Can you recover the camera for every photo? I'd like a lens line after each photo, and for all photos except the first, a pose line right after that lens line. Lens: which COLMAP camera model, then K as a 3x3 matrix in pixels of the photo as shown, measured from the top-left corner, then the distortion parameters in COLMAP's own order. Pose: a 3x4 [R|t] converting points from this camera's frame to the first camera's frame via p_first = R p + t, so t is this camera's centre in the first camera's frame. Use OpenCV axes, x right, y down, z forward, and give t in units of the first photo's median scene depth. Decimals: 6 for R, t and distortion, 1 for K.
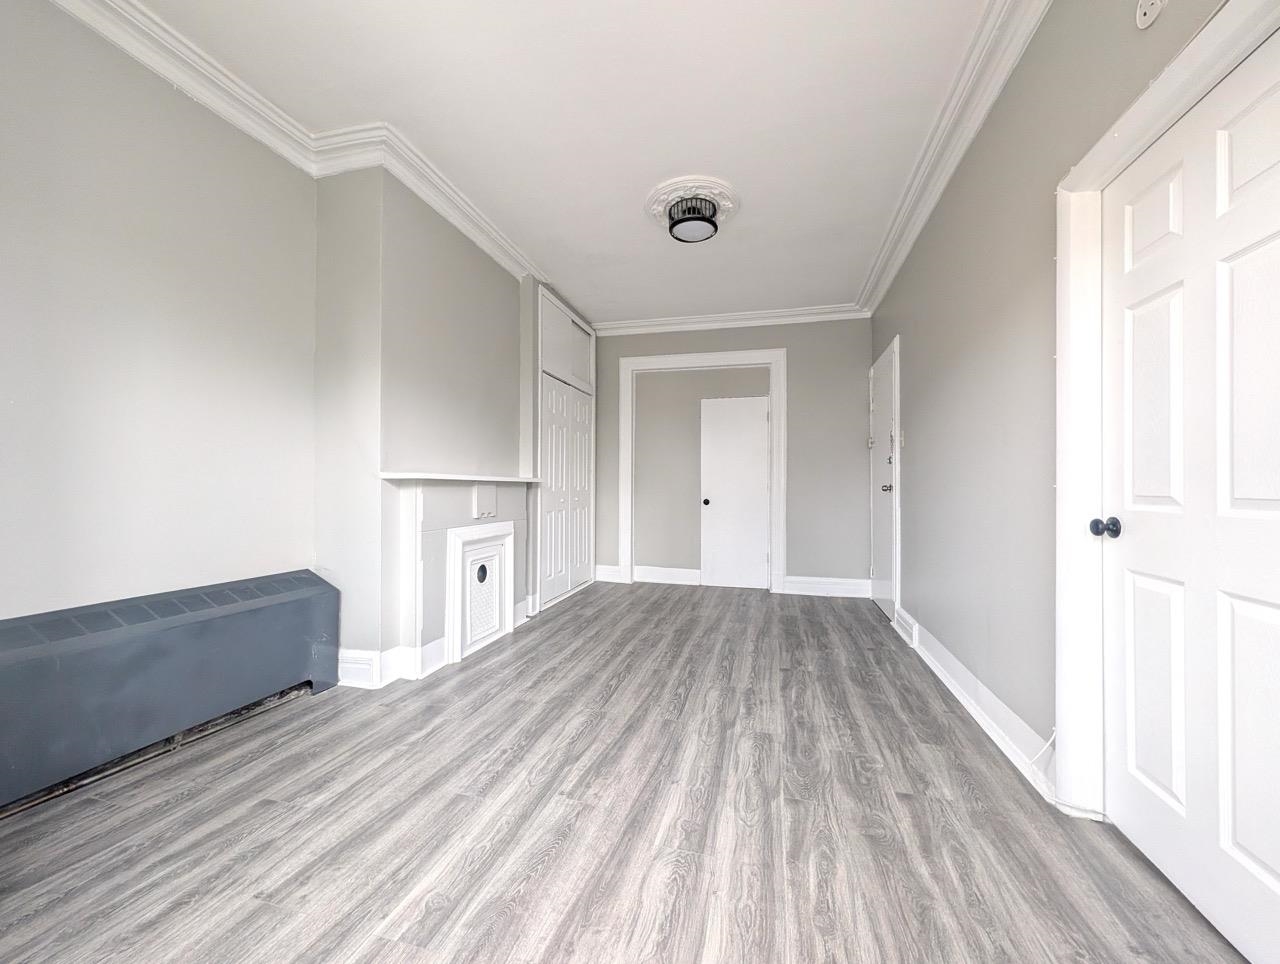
lens RADIAL K [[489.3, 0, 647.9], [0, 489.3, 486.2], [0, 0, 1]] dist [0.000908, -0.000028]
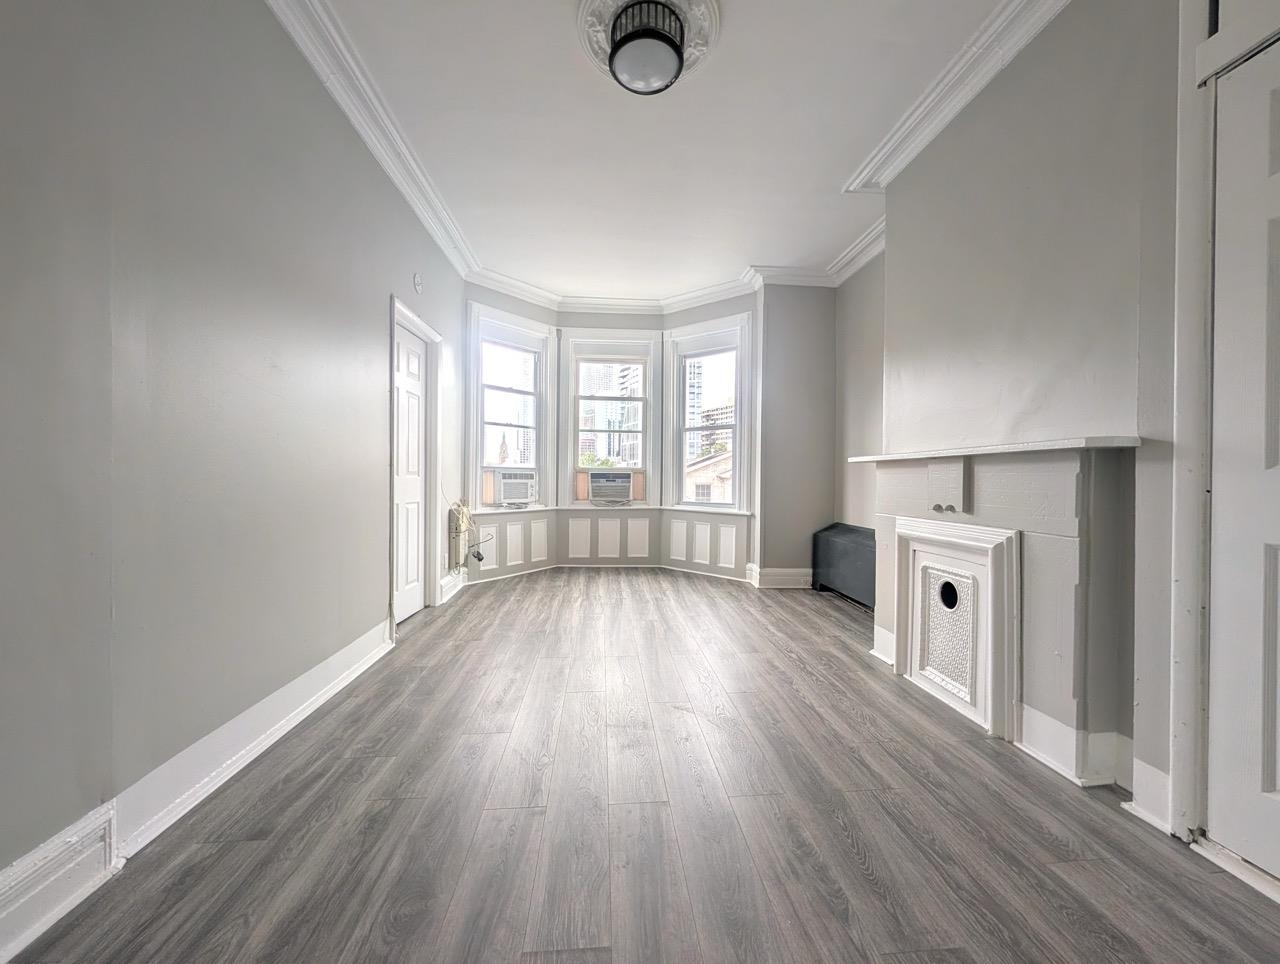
lens RADIAL K [[489.3, 0, 637.7], [0, 489.3, 483.3], [0, 0, 1]] dist [0.000908, -0.000028]
pose [[-0.947740, -0.007869, -0.318946, 0.394175], [-0.008616, 0.999962, 0.000930, 0.037837], [0.318927, 0.003630, -0.947772, 2.077989]]
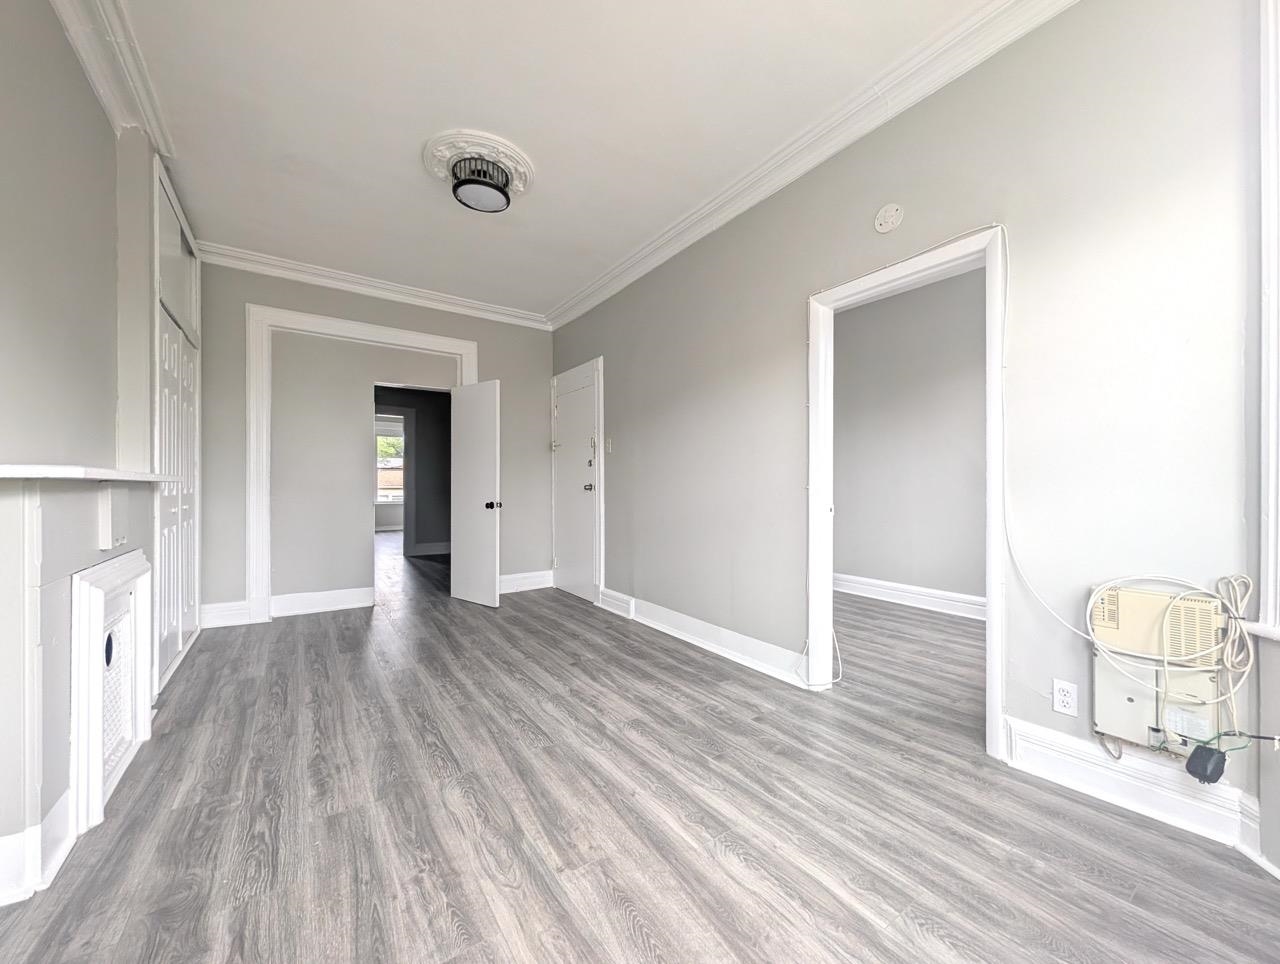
lens RADIAL K [[489.3, 0, 639.4], [0, 489.3, 485.1], [0, 0, 1]] dist [0.000908, -0.000028]
pose [[0.655751, -0.003919, 0.754967, -0.499960], [0.001072, 0.999990, 0.004261, -0.009291], [-0.754976, -0.001985, 0.655749, 0.264953]]
